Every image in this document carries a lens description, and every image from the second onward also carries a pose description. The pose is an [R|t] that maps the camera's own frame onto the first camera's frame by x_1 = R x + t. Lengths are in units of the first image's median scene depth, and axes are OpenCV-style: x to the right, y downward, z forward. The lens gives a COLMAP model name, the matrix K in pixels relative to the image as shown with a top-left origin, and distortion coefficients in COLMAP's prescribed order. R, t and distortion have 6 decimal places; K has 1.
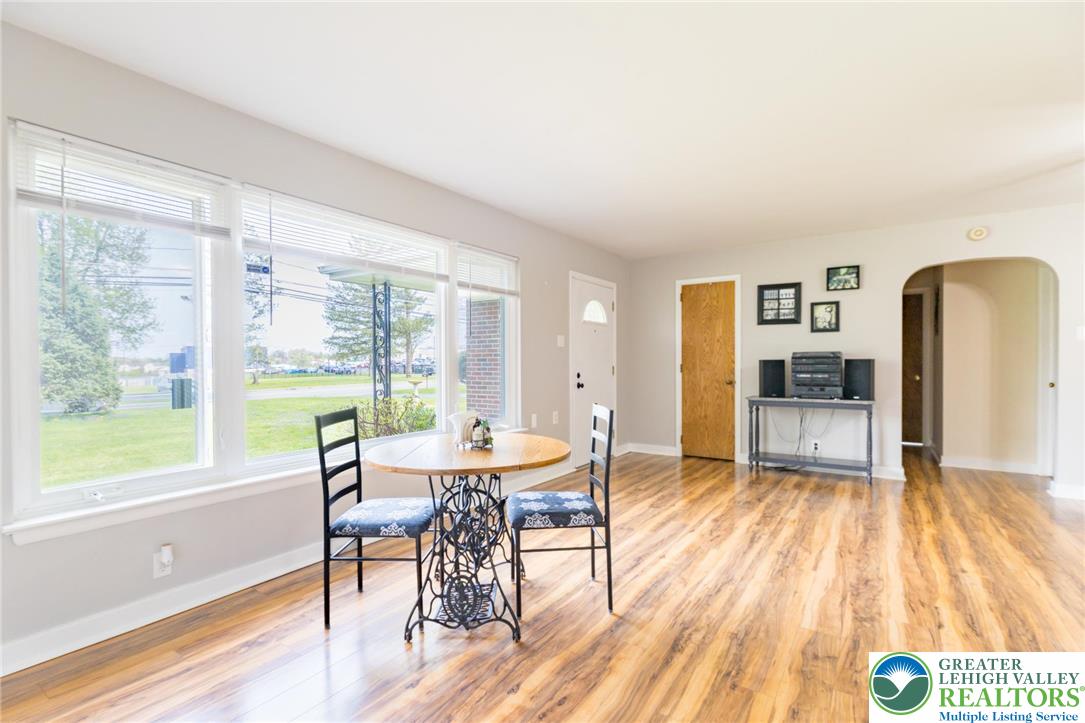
lens RADIAL K [[511.2, 0, 539.9], [0, 511.2, 363.9], [0, 0, 1]] dist [-0.000446, 0.000320]
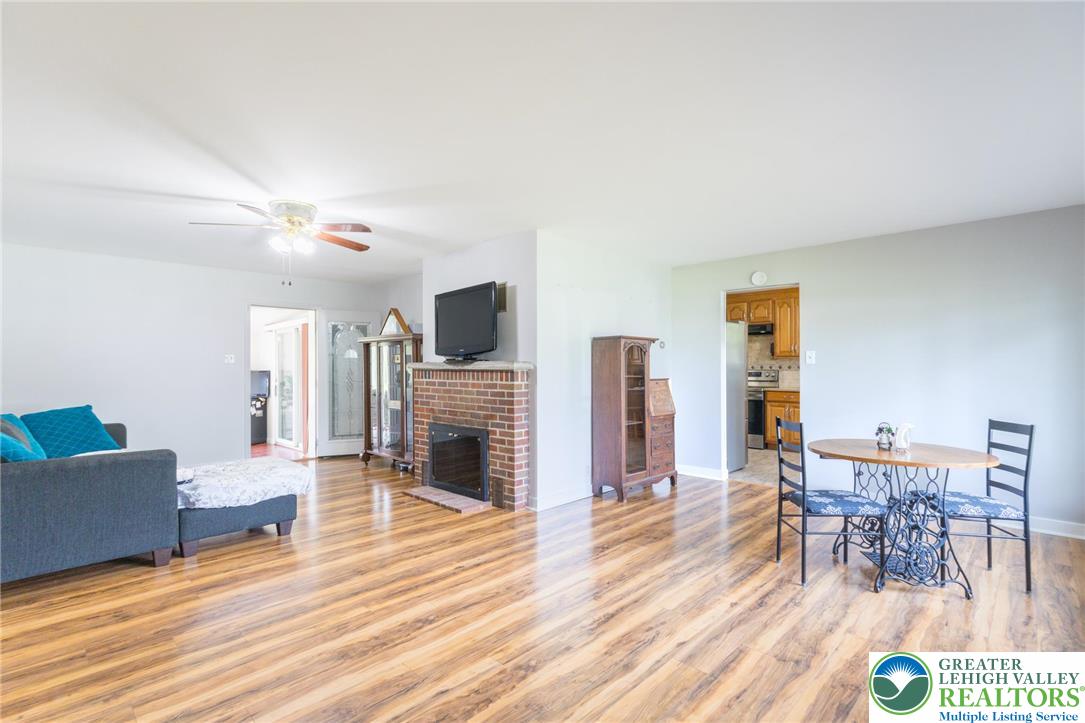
lens RADIAL K [[511.2, 0, 541.4], [0, 511.2, 363.6], [0, 0, 1]] dist [-0.000446, 0.000320]
pose [[-0.984996, 0.004958, 0.172508, 0.434298], [0.004869, 0.999988, -0.000940, -0.046364], [-0.172511, -0.000086, -0.985008, 2.029905]]
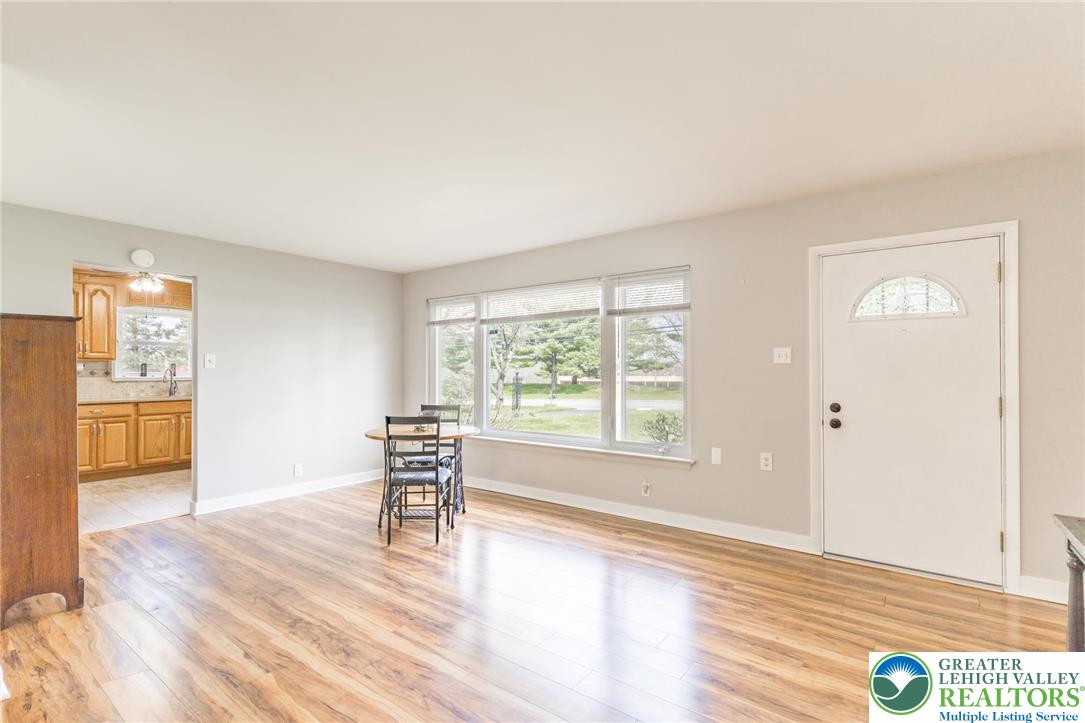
lens RADIAL K [[511.2, 0, 539.2], [0, 511.2, 364.0], [0, 0, 1]] dist [-0.000446, 0.000320]
pose [[-0.068130, -0.005415, -0.997662, 1.368398], [-0.001499, 0.999985, -0.005325, -0.051679], [0.997675, 0.001132, -0.068137, 1.279237]]
